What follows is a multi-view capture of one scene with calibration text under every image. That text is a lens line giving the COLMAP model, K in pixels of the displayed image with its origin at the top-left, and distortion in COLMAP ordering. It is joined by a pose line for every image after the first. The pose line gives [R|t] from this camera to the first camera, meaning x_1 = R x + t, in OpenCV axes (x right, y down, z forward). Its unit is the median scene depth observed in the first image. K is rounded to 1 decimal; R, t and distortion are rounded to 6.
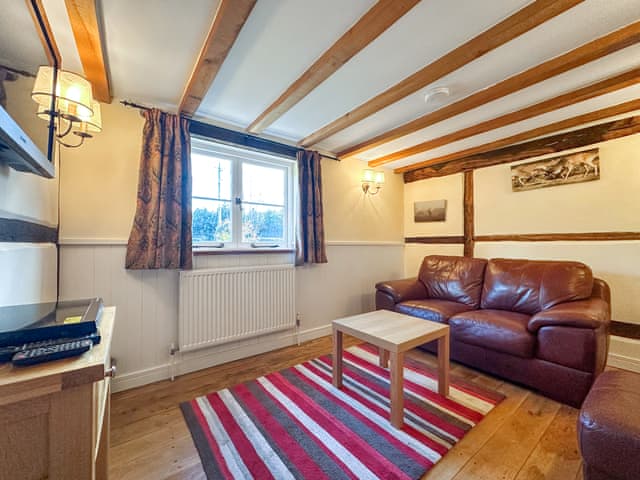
lens RADIAL K [[261.9, 0, 320.0], [0, 261.9, 240.0], [0, 0, 1]] dist [-0.000787, -0.000132]
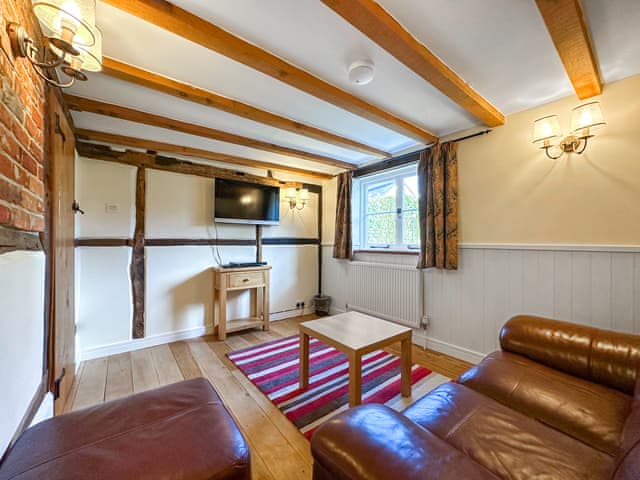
lens RADIAL K [[261.9, 0, 320.0], [0, 261.9, 240.0], [0, 0, 1]] dist [-0.000787, -0.000132]
pose [[-0.007003, -0.009008, -0.999935, 0.966644], [0.014818, 0.999849, -0.009111, -0.005255], [0.999866, -0.014881, -0.006868, 0.662725]]
